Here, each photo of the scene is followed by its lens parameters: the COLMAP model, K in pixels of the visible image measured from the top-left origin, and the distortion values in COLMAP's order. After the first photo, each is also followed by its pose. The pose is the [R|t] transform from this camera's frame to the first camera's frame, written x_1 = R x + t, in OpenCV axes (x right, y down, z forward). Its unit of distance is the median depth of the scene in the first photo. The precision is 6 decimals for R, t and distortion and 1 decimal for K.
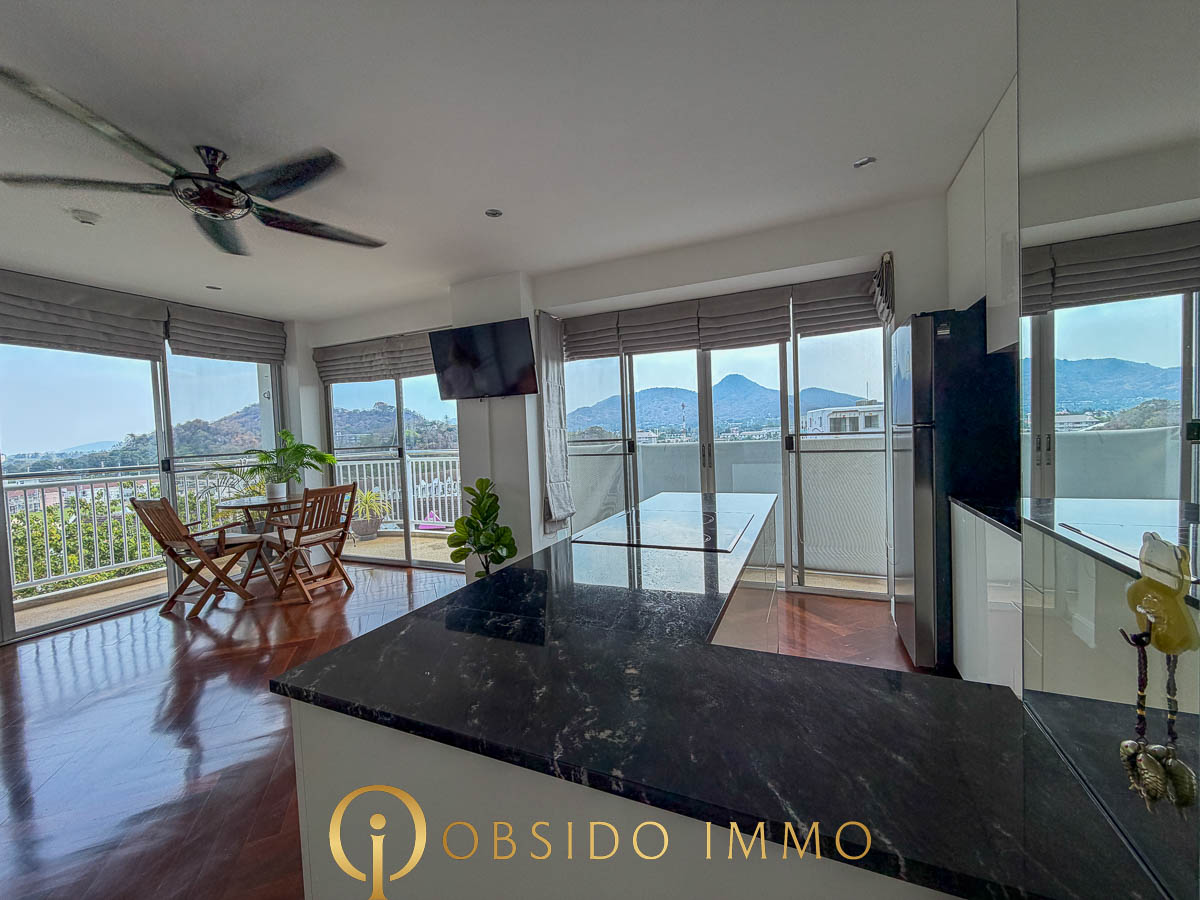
lens RADIAL K [[479.4, 0, 596.9], [0, 479.4, 449.1], [0, 0, 1]] dist [-0.000013, 0.000244]
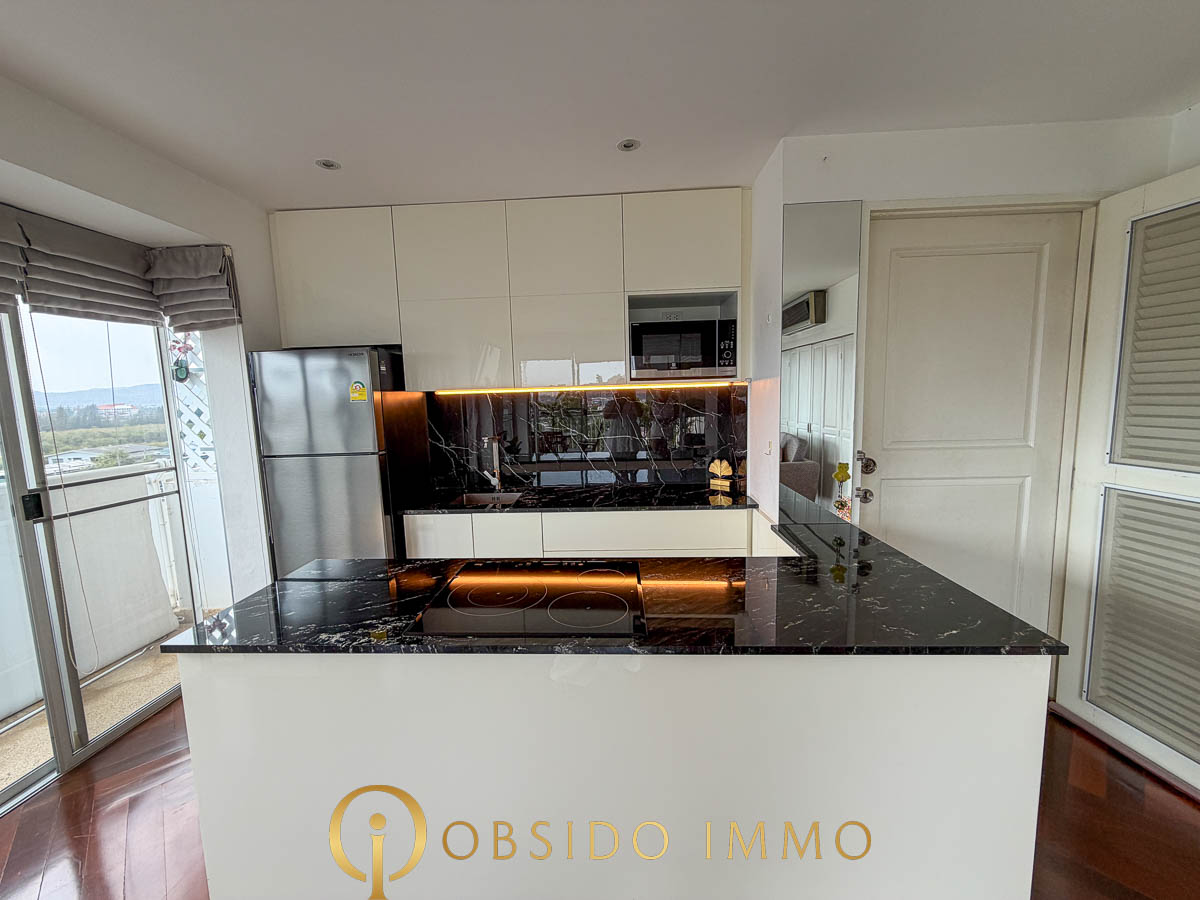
lens RADIAL K [[479.4, 0, 596.9], [0, 479.4, 449.1], [0, 0, 1]] dist [-0.000013, 0.000244]
pose [[-0.371644, -0.061248, 0.926353, -0.319199], [0.075369, 0.992537, 0.095861, -0.077783], [-0.925311, 0.105444, -0.364254, 0.596503]]
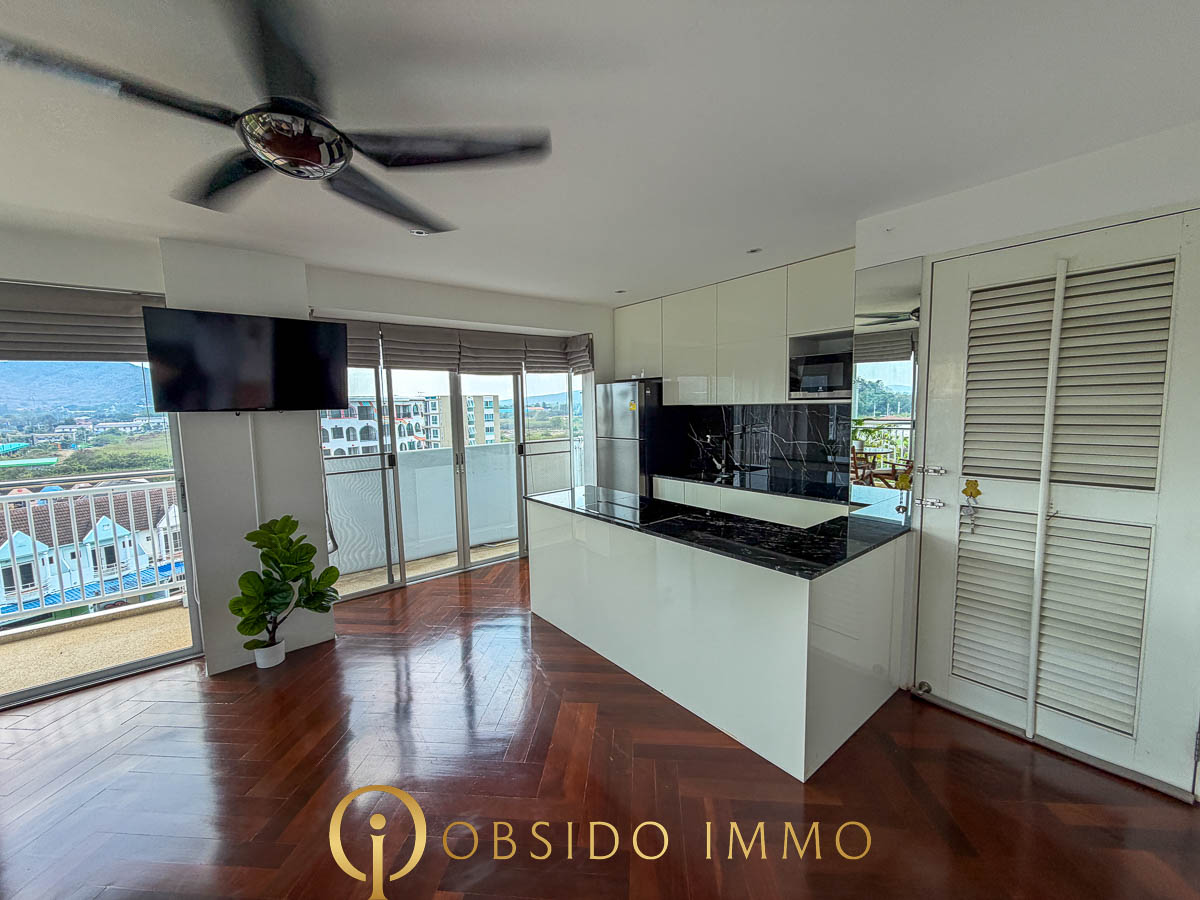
lens RADIAL K [[479.4, 0, 596.9], [0, 479.4, 449.1], [0, 0, 1]] dist [-0.000013, 0.000244]
pose [[0.437865, -0.059398, 0.897076, -0.721454], [0.038814, 0.998134, 0.047144, -0.067732], [-0.898203, 0.014177, 0.439353, 0.198472]]
